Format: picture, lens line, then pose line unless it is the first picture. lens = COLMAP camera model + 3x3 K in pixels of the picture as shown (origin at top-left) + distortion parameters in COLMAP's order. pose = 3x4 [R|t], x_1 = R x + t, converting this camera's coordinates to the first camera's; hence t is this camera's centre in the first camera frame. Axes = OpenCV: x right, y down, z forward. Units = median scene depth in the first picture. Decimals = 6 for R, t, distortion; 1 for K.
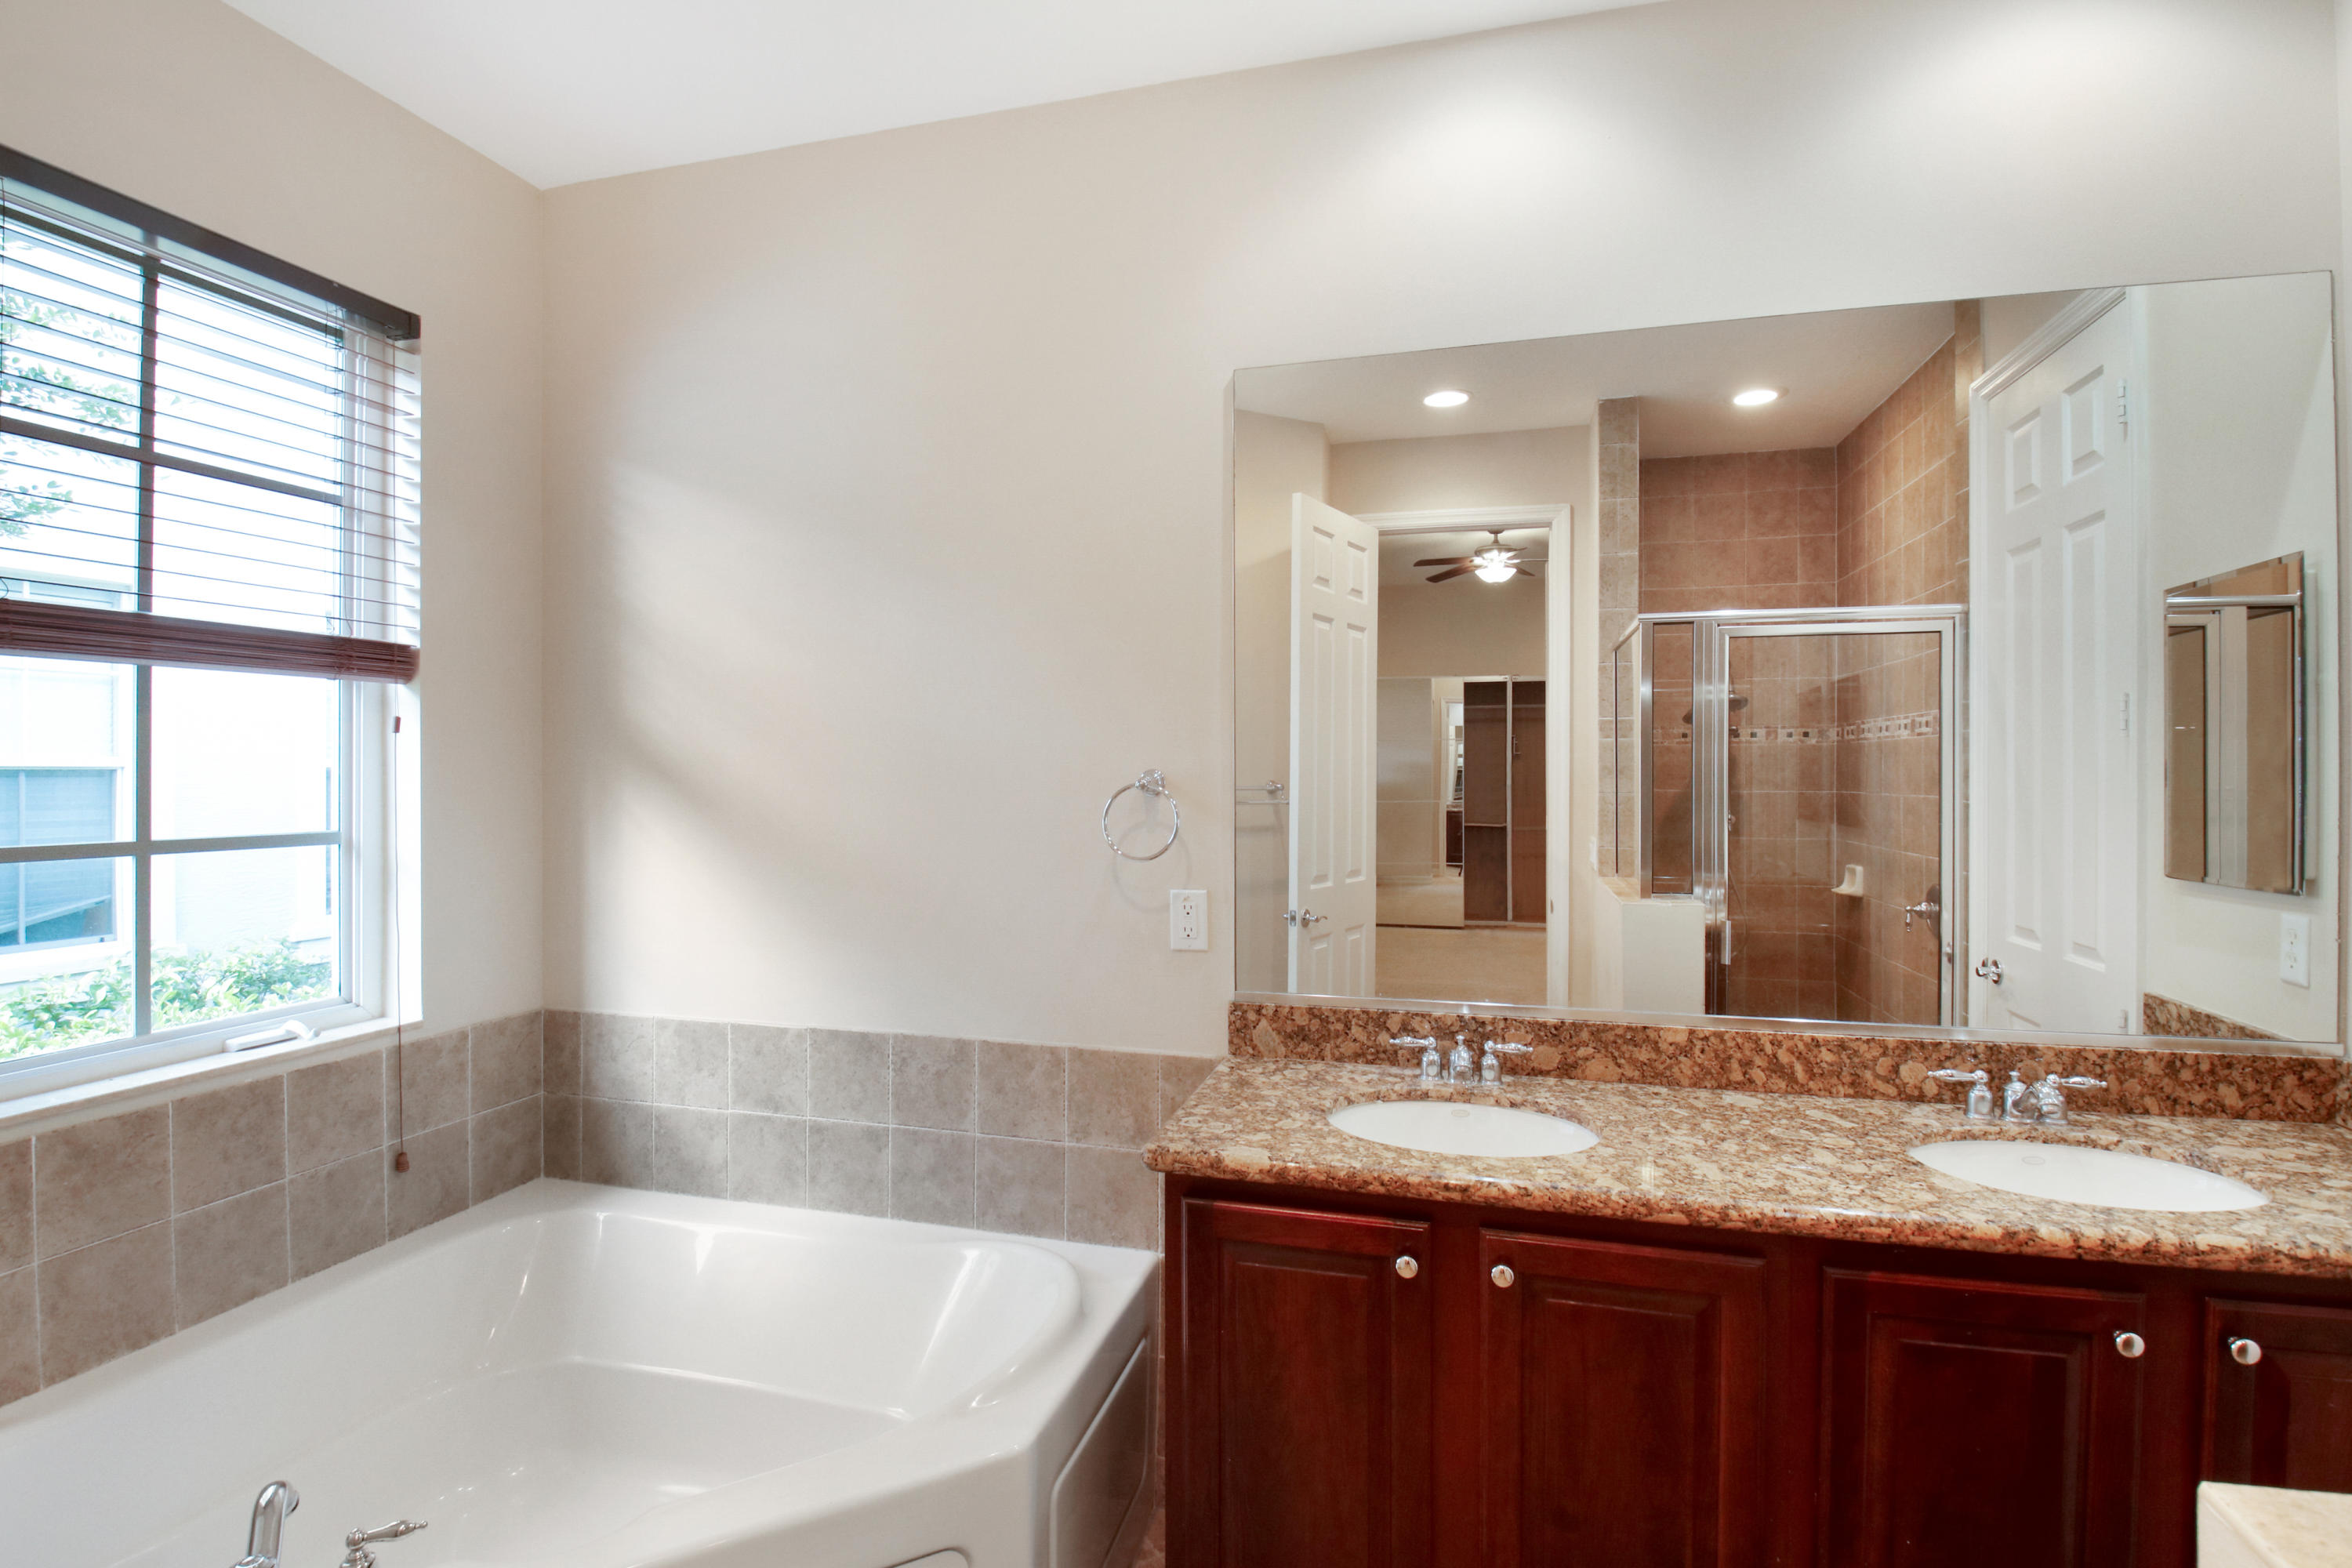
lens RADIAL K [[1118.7, 0, 1186.2], [0, 1118.7, 728.3], [0, 0, 1]] dist [0.002547, -0.010668]
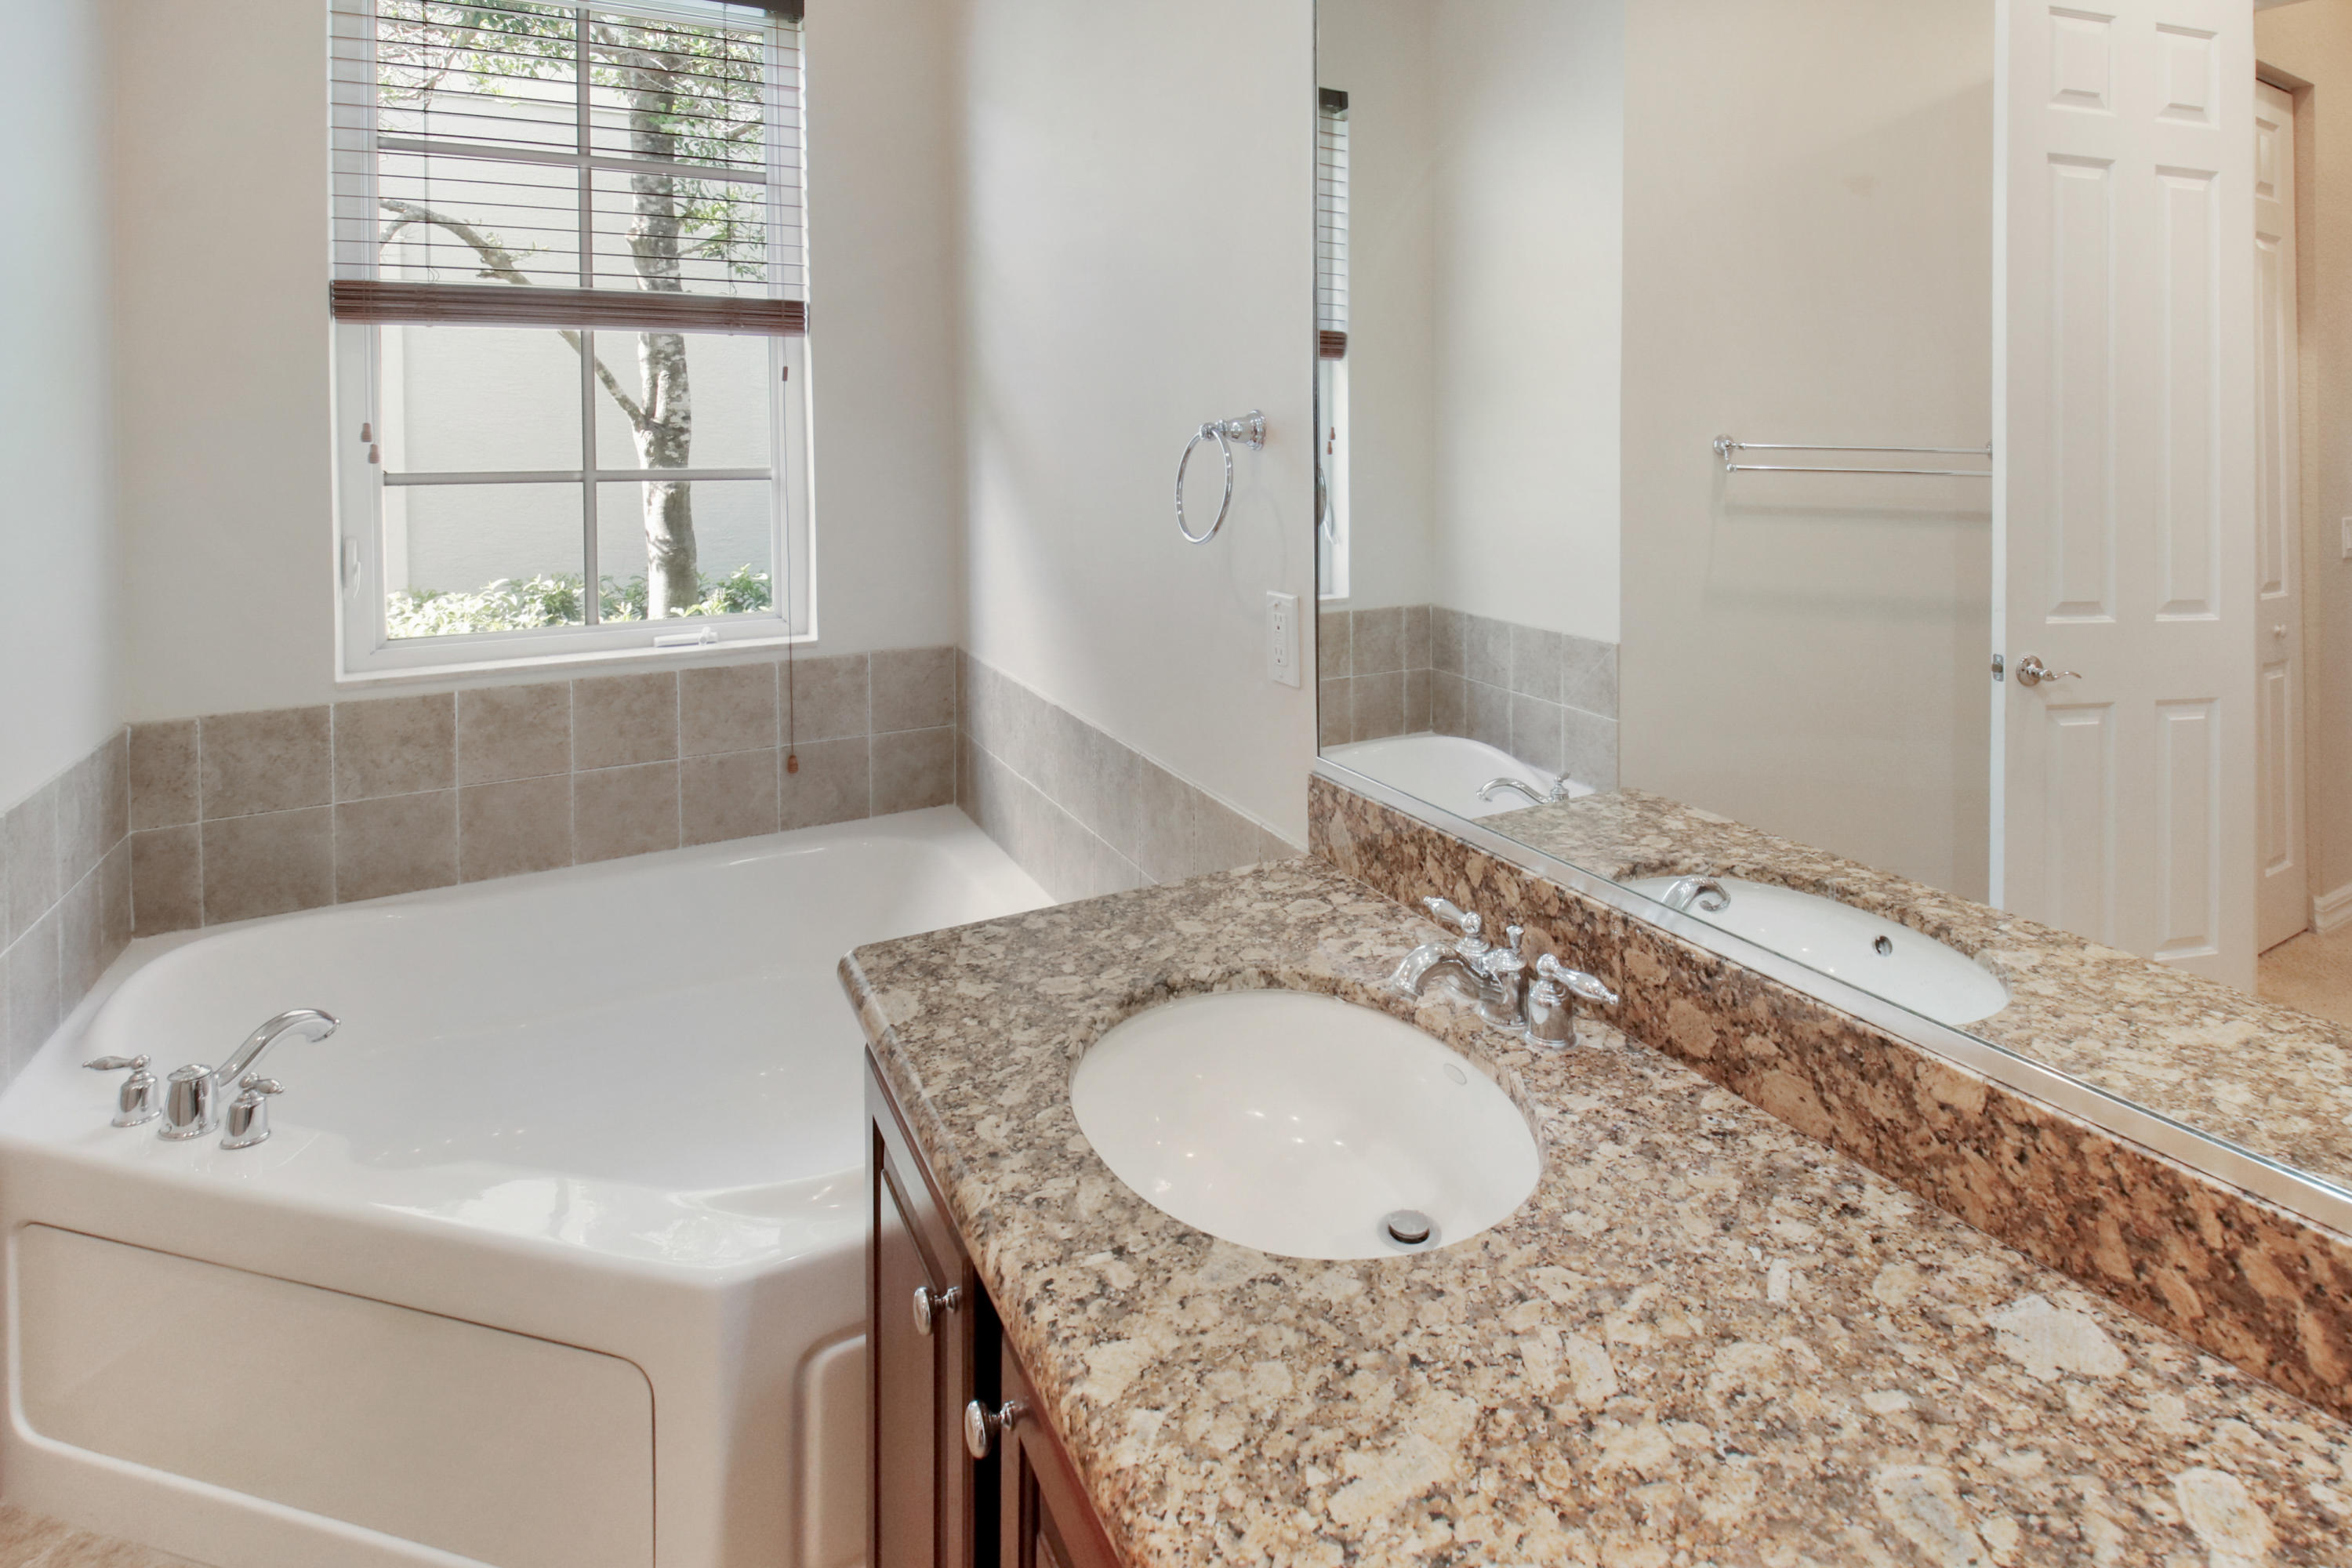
lens RADIAL K [[1198.3, 0, 1179.3], [0, 1198.3, 458.2], [0, 0, 1]] dist [0.035489, -0.019533]
pose [[0.733141, 0.026125, -0.679574, 0.486604], [0.017723, 0.998189, 0.057493, 0.022447], [0.679845, -0.054195, 0.731350, 0.479484]]
